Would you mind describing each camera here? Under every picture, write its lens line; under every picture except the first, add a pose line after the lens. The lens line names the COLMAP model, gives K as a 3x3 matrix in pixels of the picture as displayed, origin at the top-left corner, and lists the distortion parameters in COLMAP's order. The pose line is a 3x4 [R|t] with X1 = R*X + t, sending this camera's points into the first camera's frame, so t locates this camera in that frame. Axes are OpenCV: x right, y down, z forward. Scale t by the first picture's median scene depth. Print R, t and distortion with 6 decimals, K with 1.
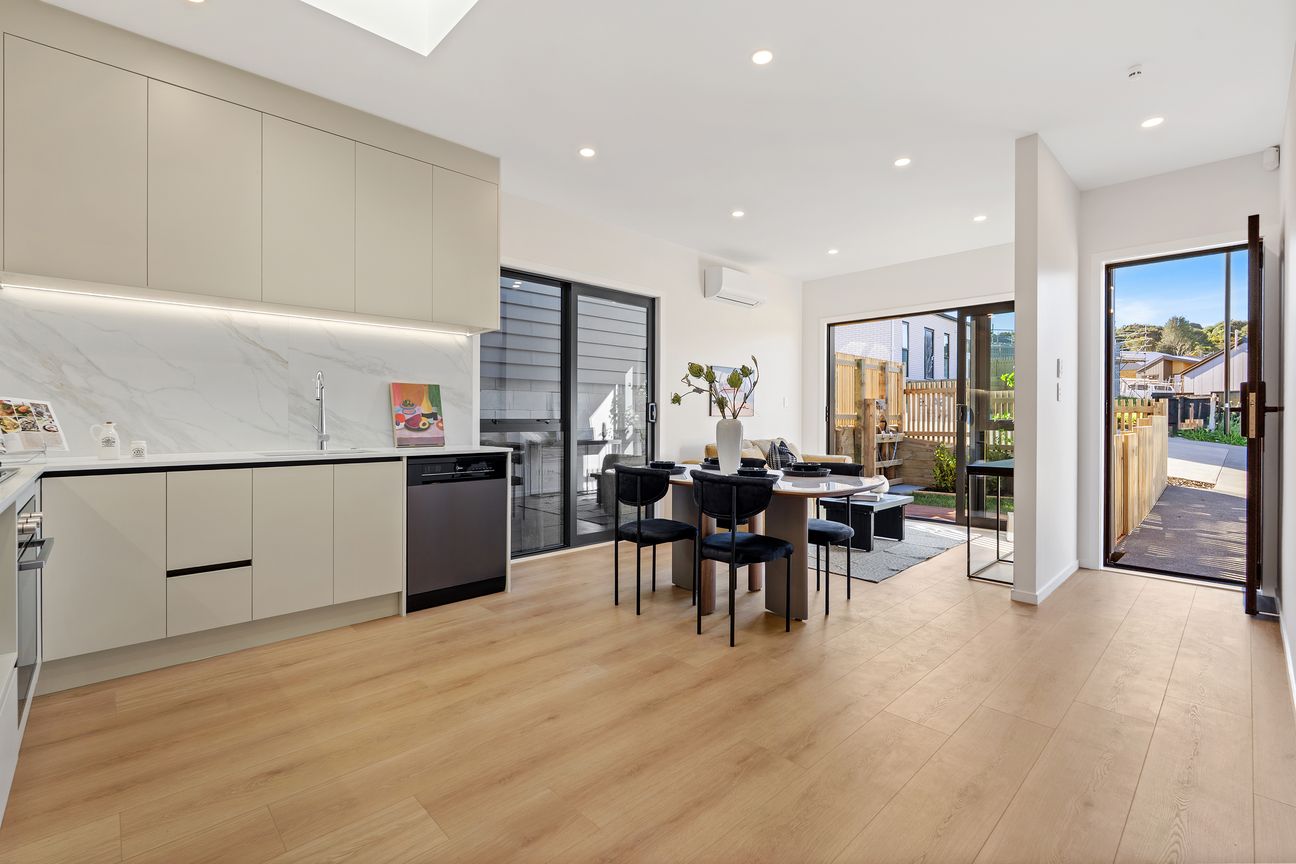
lens RADIAL K [[570.3, 0, 645.1], [0, 570.3, 419.2], [0, 0, 1]] dist [-0.000252, 0.000074]
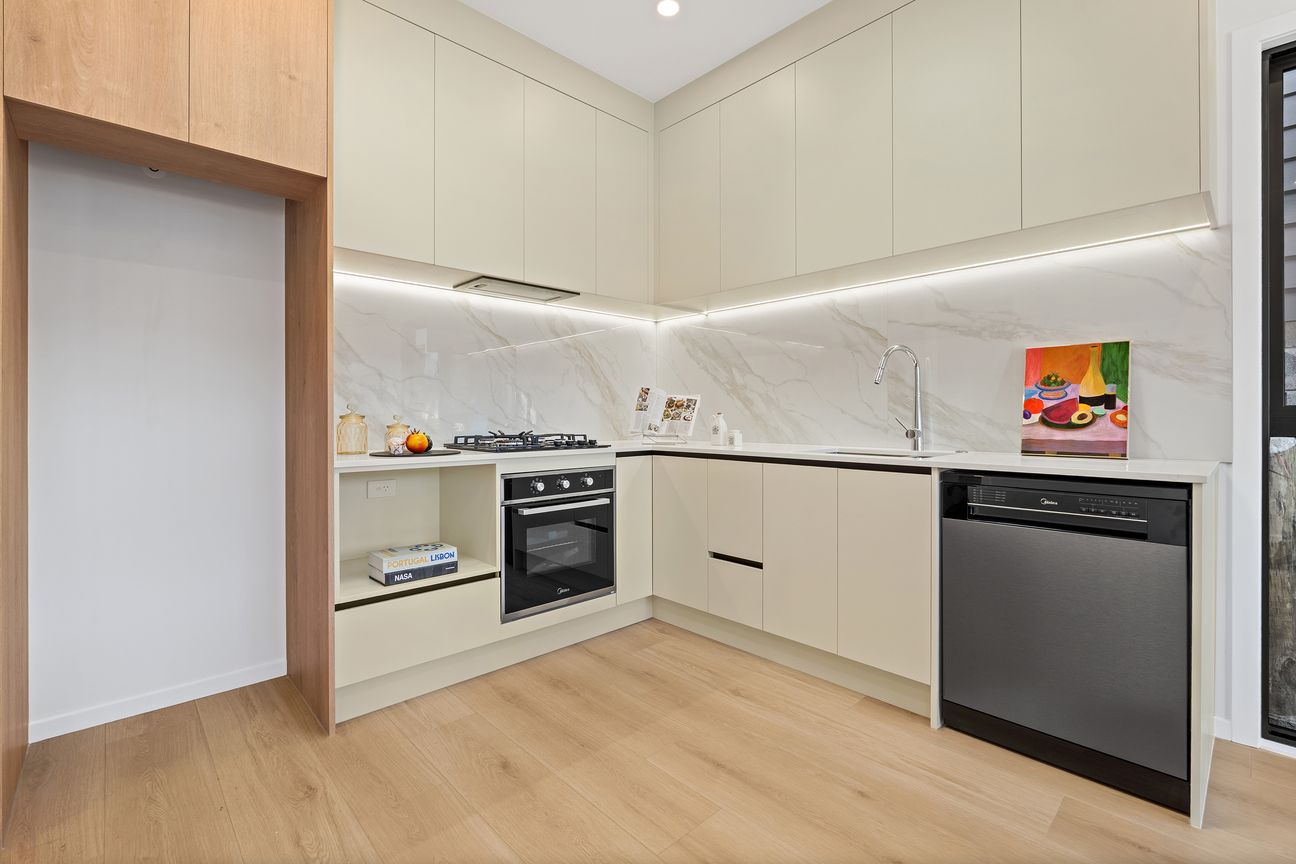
lens RADIAL K [[570.3, 0, 645.1], [0, 570.3, 419.2], [0, 0, 1]] dist [-0.000252, 0.000074]
pose [[0.015039, 0.002768, -0.999883, 0.152339], [-0.000246, 0.999996, 0.002764, 0.009712], [0.999887, 0.000204, 0.015040, 0.562272]]
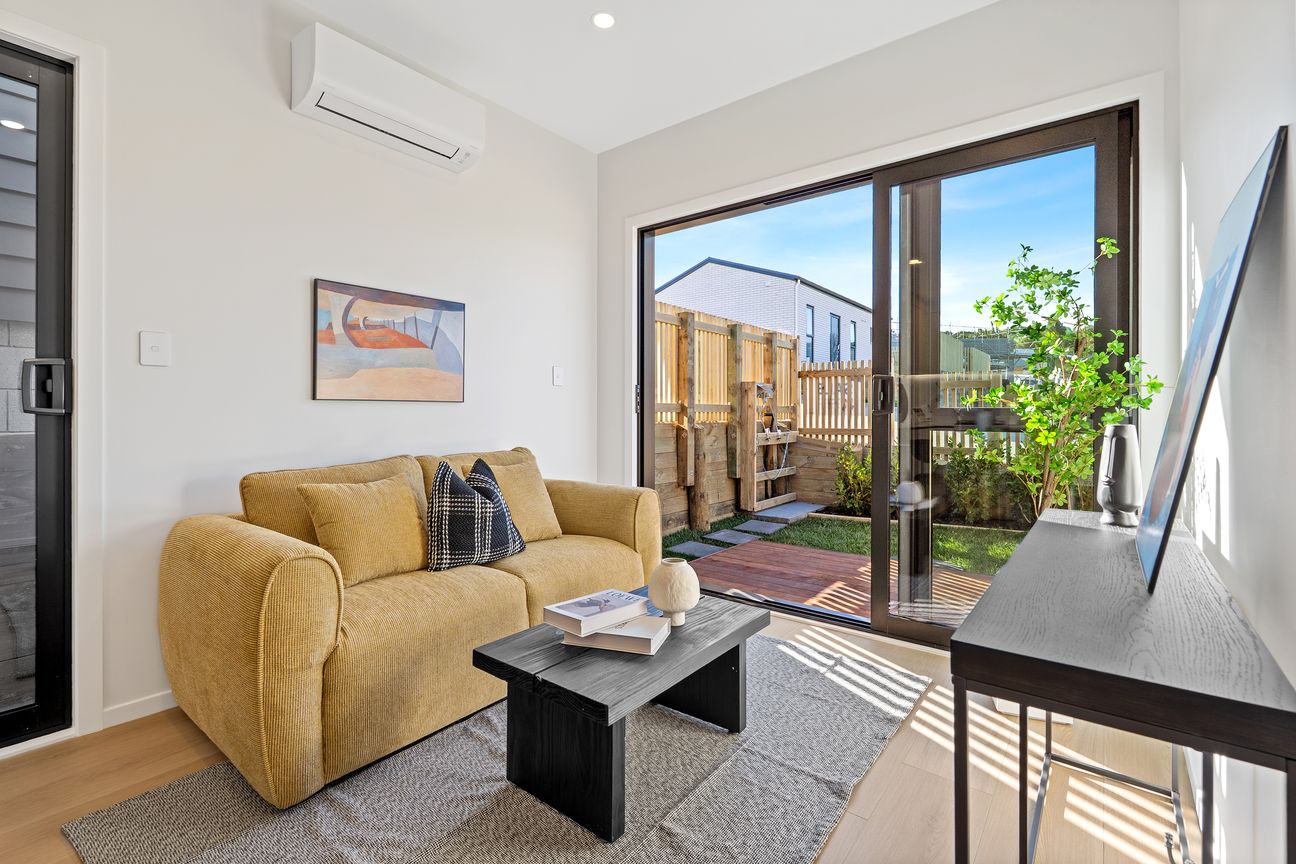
lens RADIAL K [[549.5, 0, 649.1], [0, 549.5, 413.2], [0, 0, 1]] dist [0.001791, 0.000730]
pose [[0.991563, -0.002095, 0.129611, 0.459166], [0.002441, 0.999994, -0.002511, 0.008444], [-0.129605, 0.002806, 0.991562, 0.863411]]
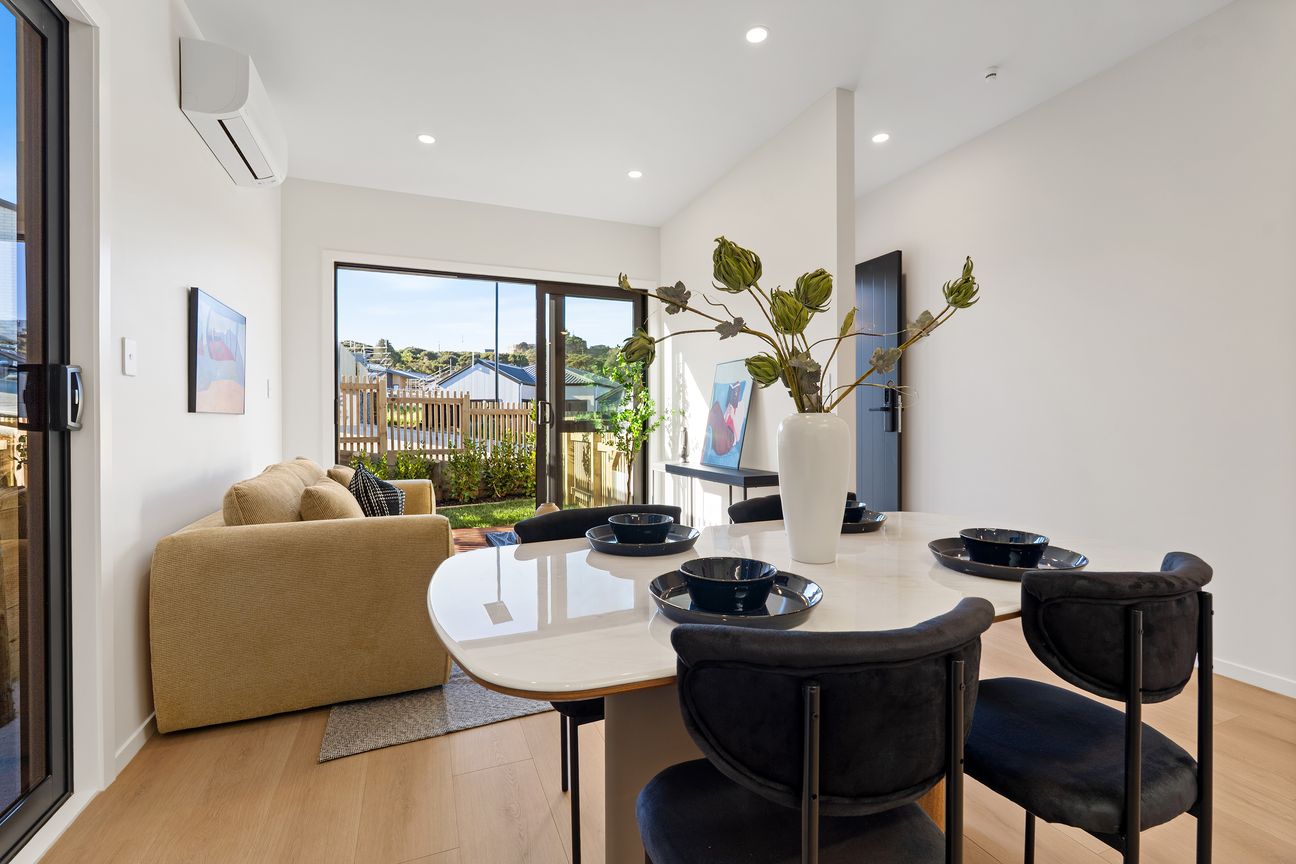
lens RADIAL K [[570.3, 0, 645.1], [0, 570.3, 419.2], [0, 0, 1]] dist [-0.000252, 0.000074]
pose [[0.362965, 0.000325, 0.931803, -0.213115], [0.005876, 0.999979, -0.002637, 0.002744], [-0.931784, 0.006433, 0.362956, 0.854786]]
